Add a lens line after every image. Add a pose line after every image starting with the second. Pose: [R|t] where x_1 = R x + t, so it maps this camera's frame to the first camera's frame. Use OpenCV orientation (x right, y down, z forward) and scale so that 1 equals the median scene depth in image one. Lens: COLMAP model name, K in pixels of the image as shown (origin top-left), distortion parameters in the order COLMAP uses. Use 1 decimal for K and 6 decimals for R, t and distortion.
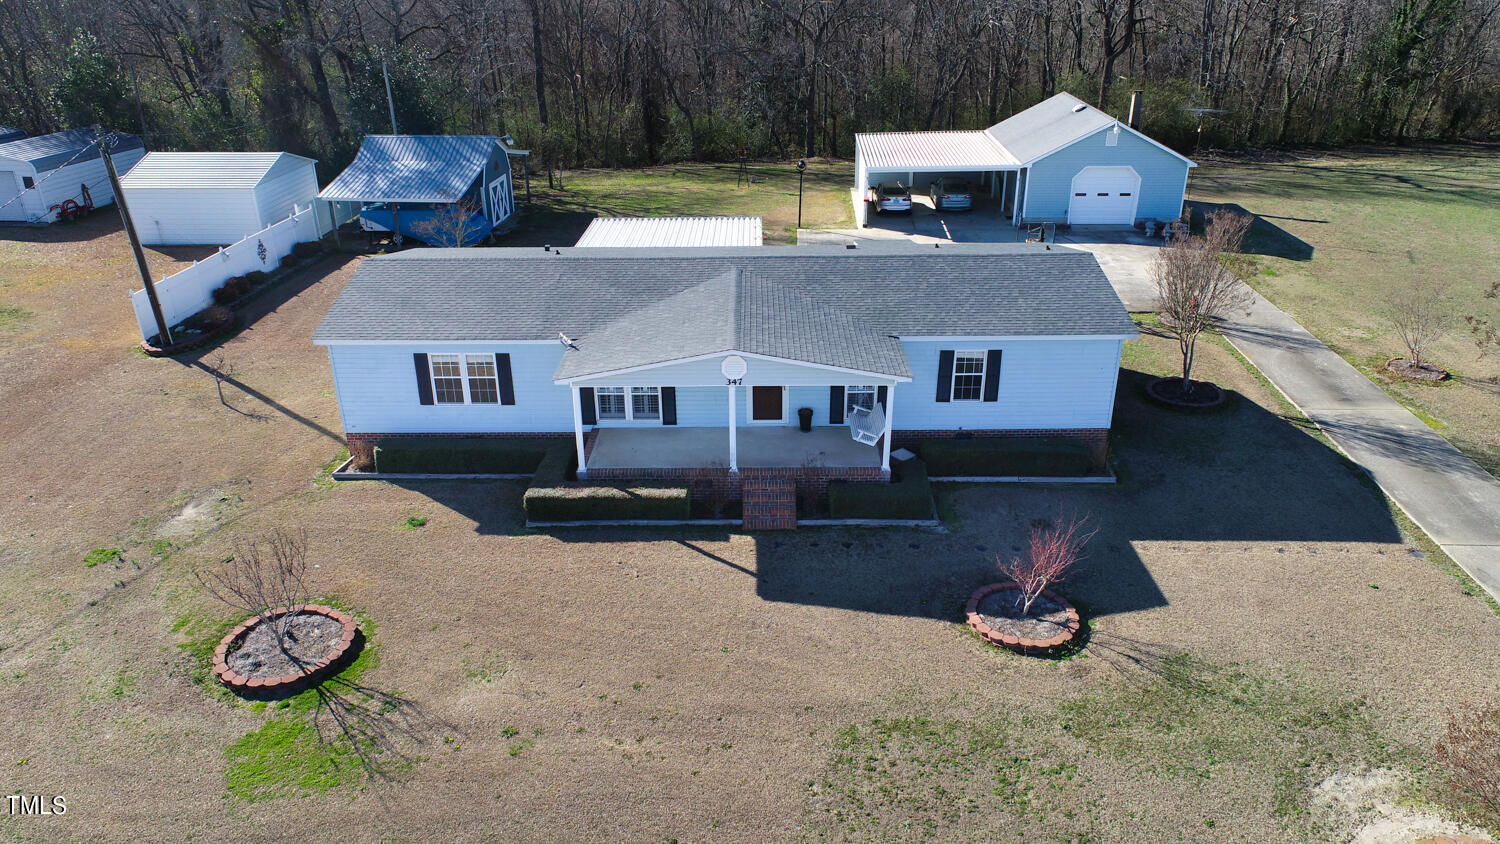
lens RADIAL K [[1021.0, 0, 753.8], [0, 1021.0, 421.2], [0, 0, 1]] dist [-0.002003, 0.001023]
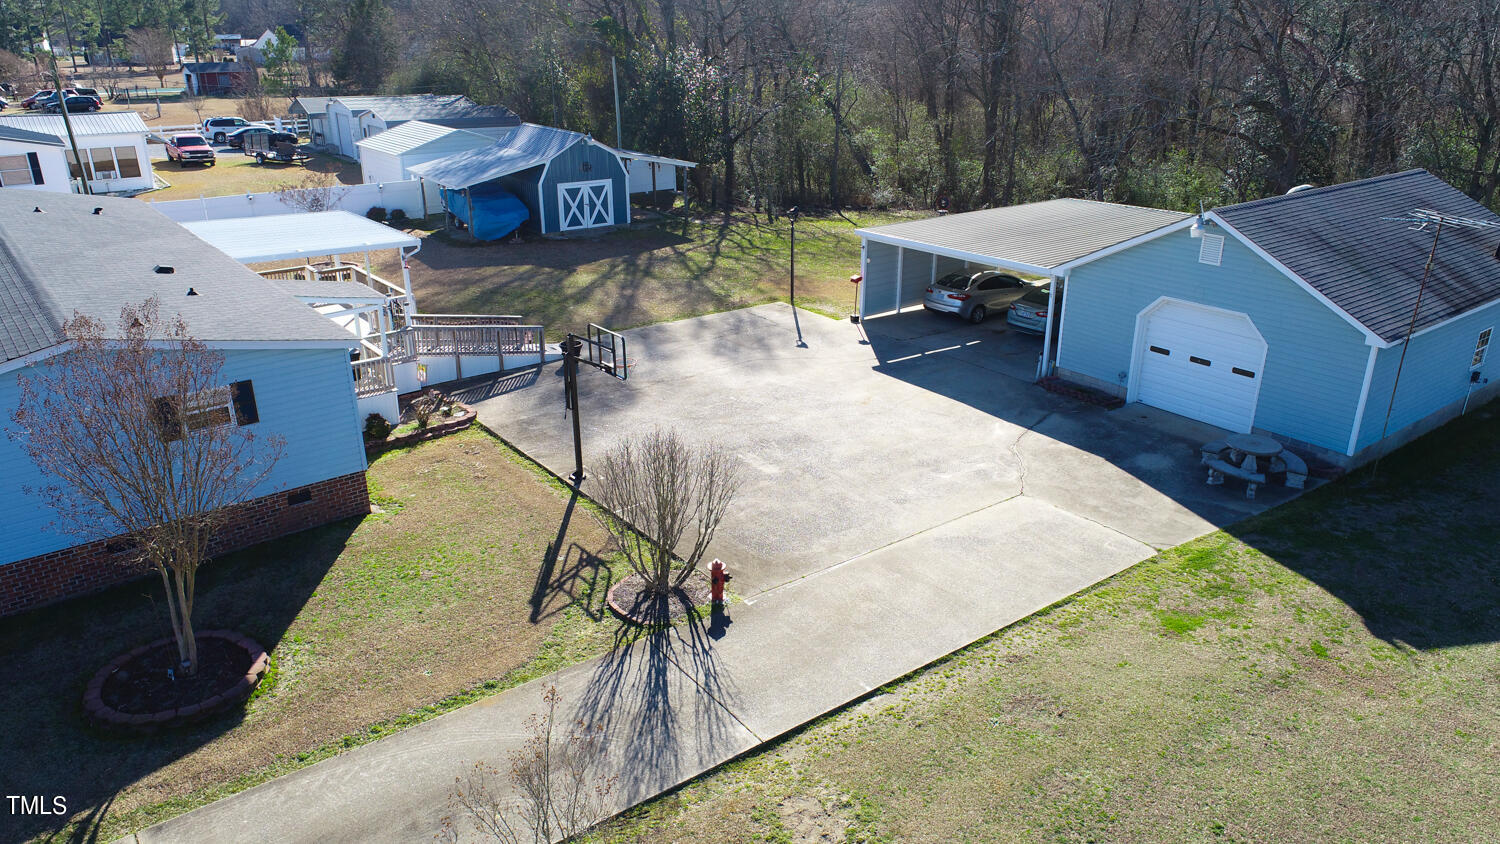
lens RADIAL K [[1021.0, 0, 753.8], [0, 1021.0, 421.2], [0, 0, 1]] dist [-0.002003, 0.001023]
pose [[0.635538, 0.289669, -0.715670, 0.678630], [-0.321382, 0.942080, 0.095911, -0.207816], [0.702001, 0.169049, 0.691822, 0.618776]]
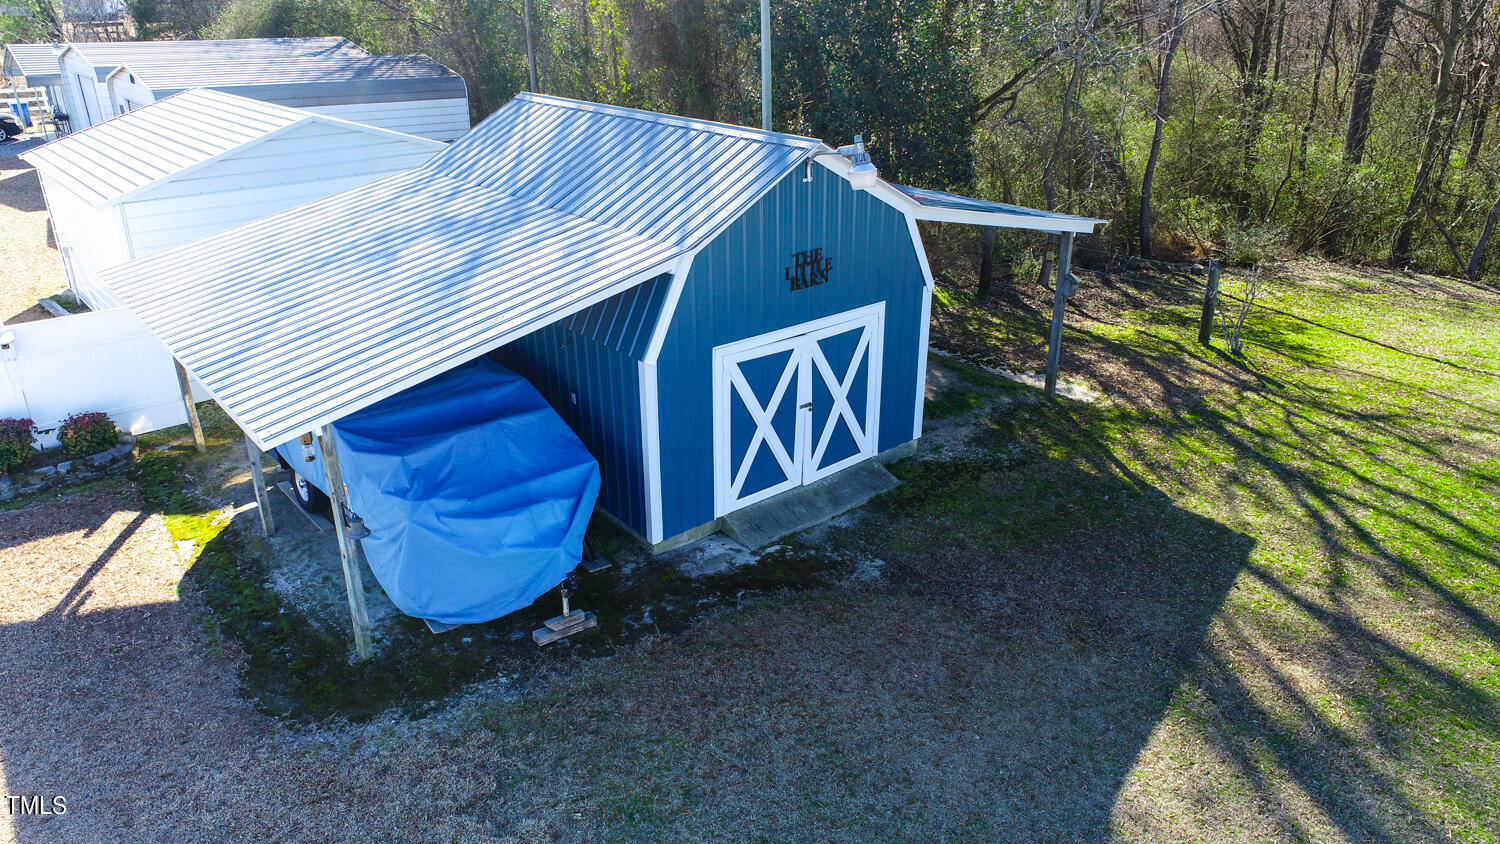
lens RADIAL K [[1021.0, 0, 753.8], [0, 1021.0, 421.2], [0, 0, 1]] dist [-0.002003, 0.001023]
pose [[0.693165, 0.293052, -0.658516, -0.117859], [-0.298306, 0.948337, 0.108027, -0.288480], [0.656153, 0.121559, 0.744773, 0.992544]]
